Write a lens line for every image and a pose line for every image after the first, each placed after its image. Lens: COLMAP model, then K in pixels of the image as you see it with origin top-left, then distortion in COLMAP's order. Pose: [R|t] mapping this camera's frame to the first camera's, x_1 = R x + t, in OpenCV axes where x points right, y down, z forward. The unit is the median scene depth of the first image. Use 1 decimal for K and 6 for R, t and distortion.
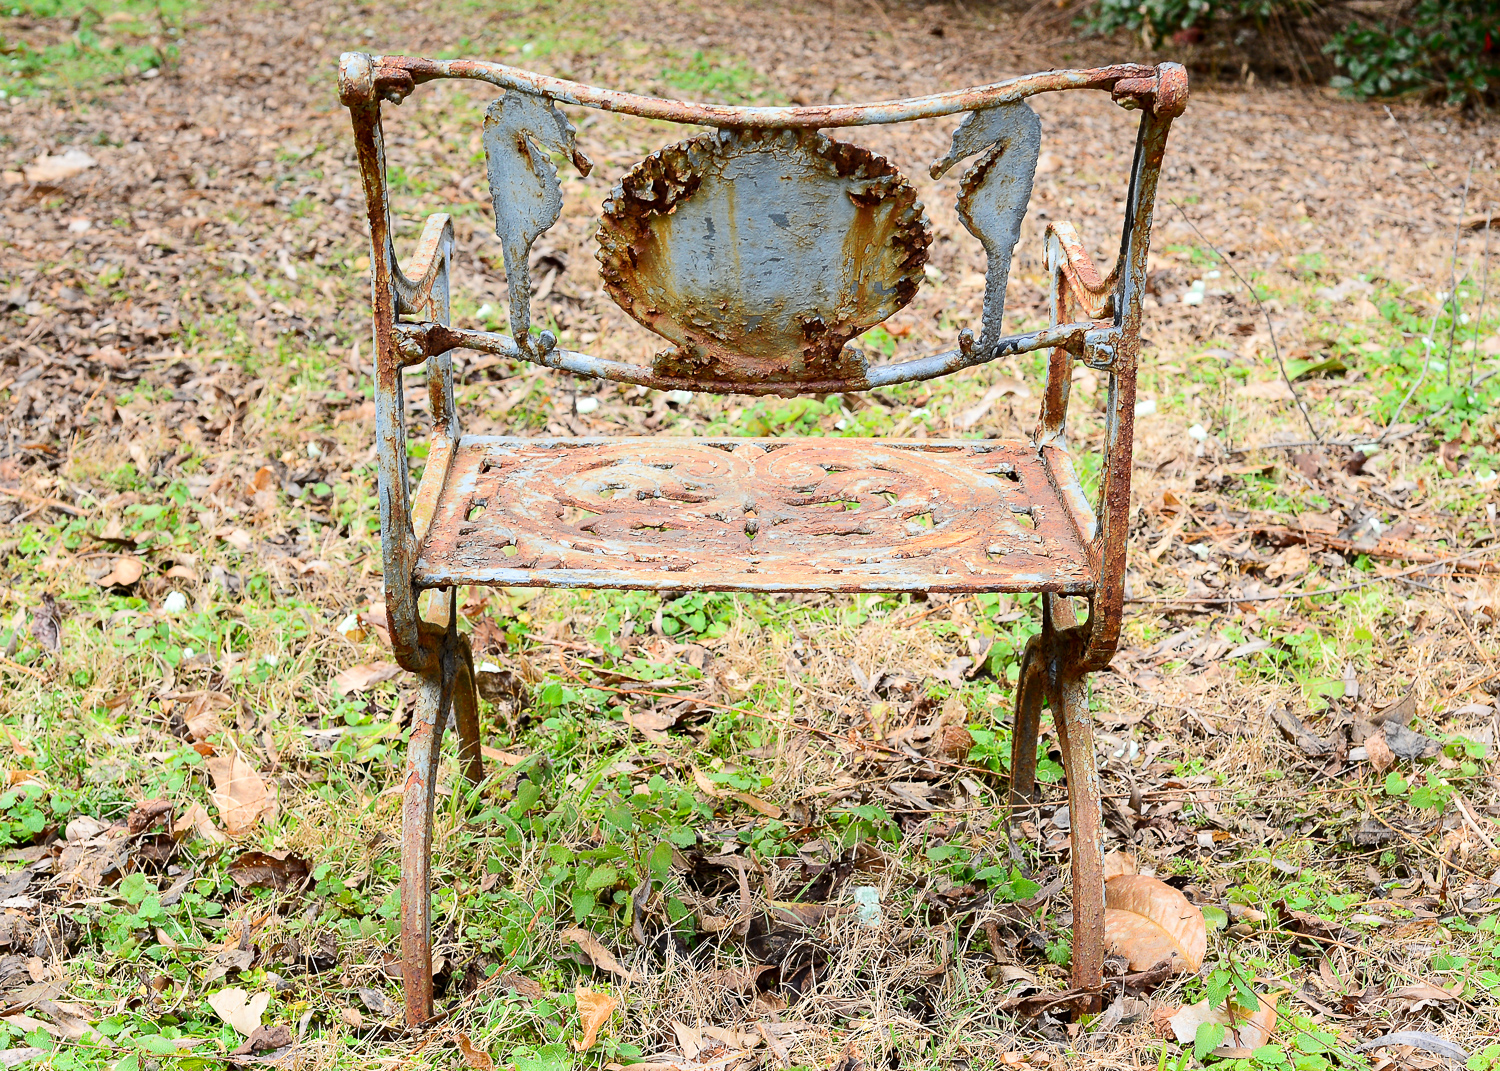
lens RADIAL K [[2678.4, 0, 749.7], [0, 2678.4, 536.3], [0, 0, 1]] dist [-0.021759, 0.000000]
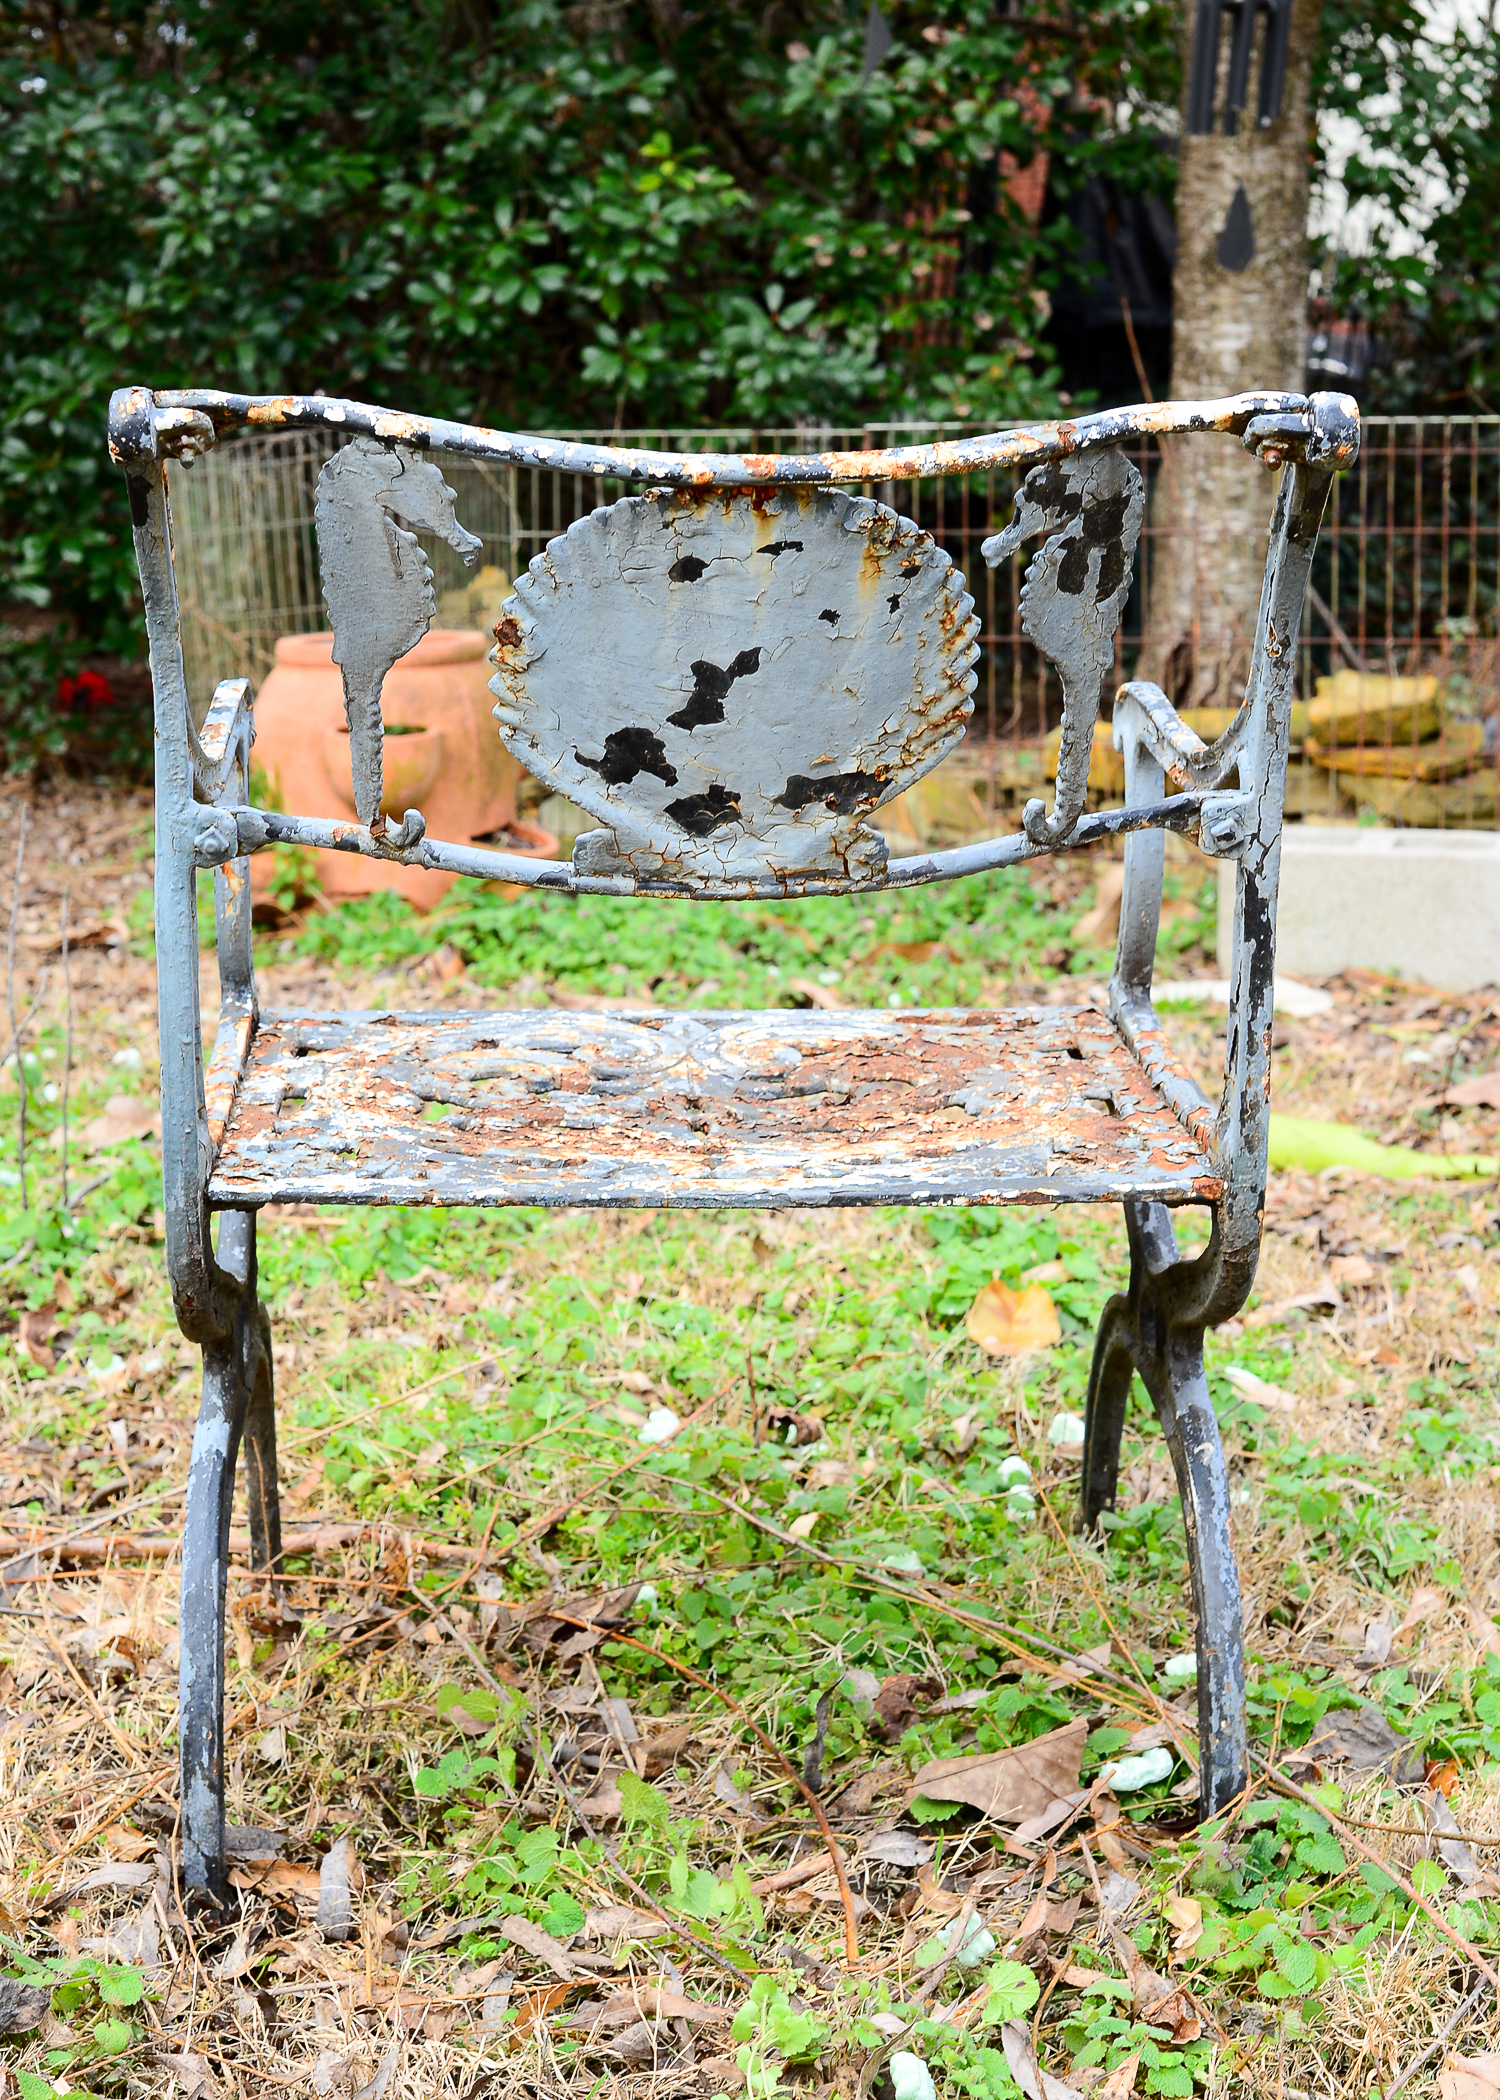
lens RADIAL K [[3749.7, 0, 750.8], [0, 3749.7, 1051.8], [0, 0, 1]] dist [-0.021759, 0.000000]
pose [[0.903165, -0.080064, 0.421761, 0.074964], [0.121435, 0.989976, -0.072113, -0.015112], [-0.411760, 0.116347, 0.903835, 0.239251]]
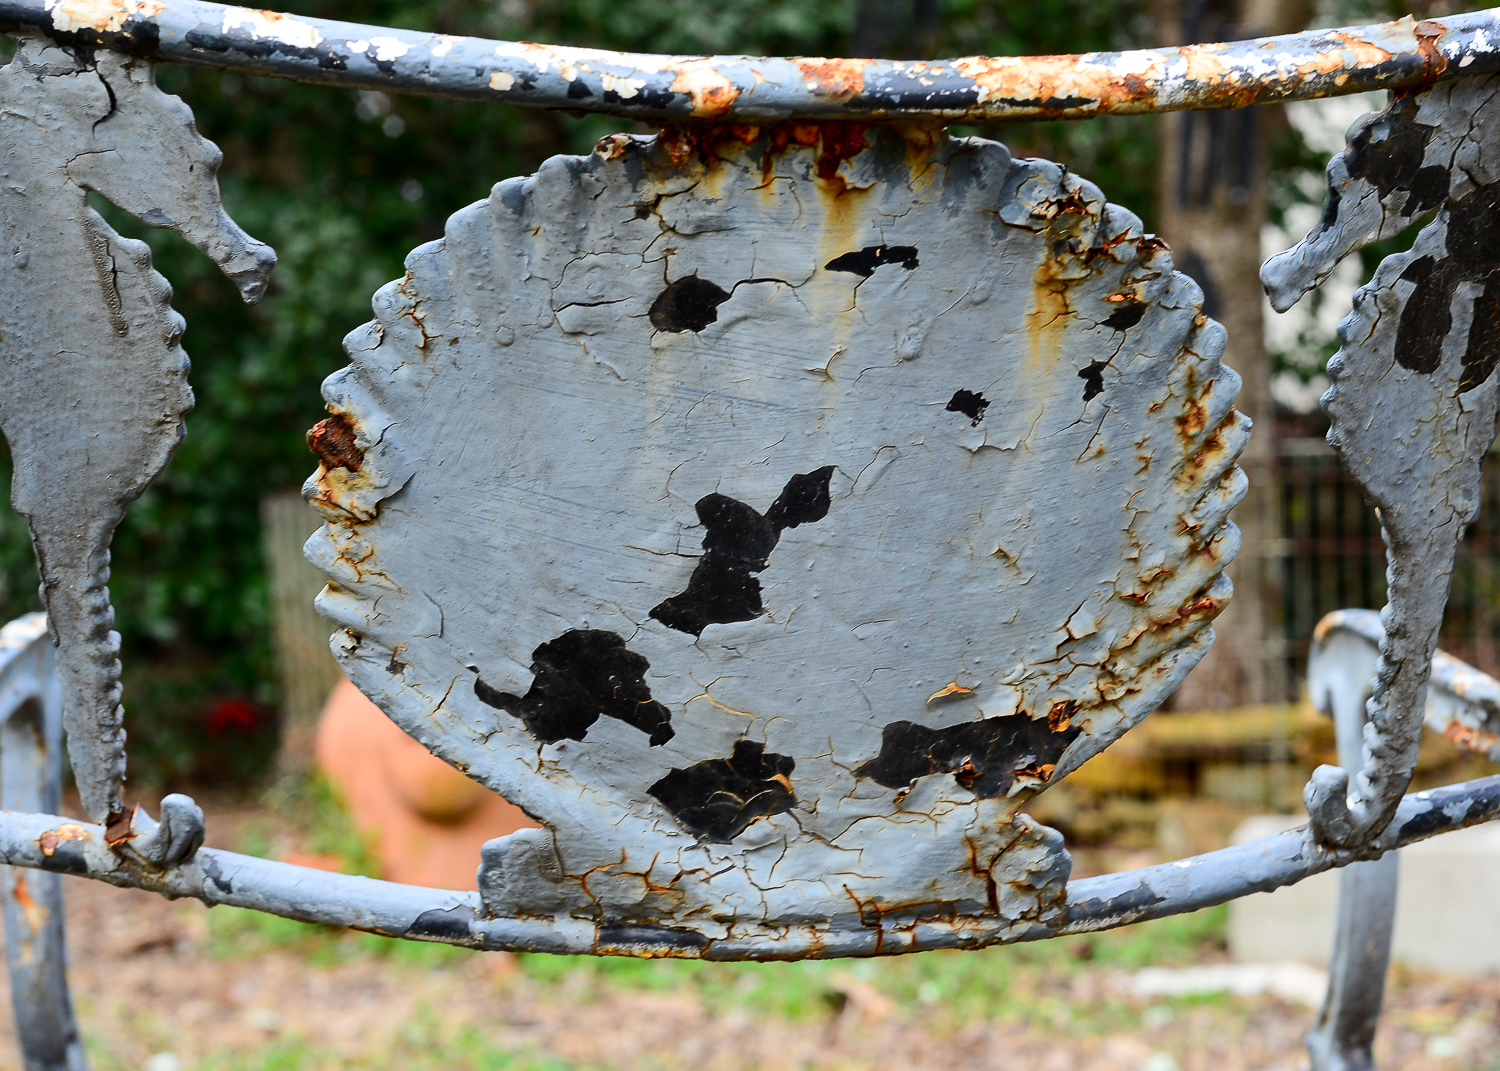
lens RADIAL K [[2678.4, 0, 860.7], [0, 2678.4, 519.4], [0, 0, 1]] dist [-0.021759, 0.000000]
pose [[0.890150, -0.011246, 0.455530, 0.210296], [0.134485, 0.961648, -0.239054, -0.057277], [-0.435371, 0.274056, 0.857523, 0.528906]]
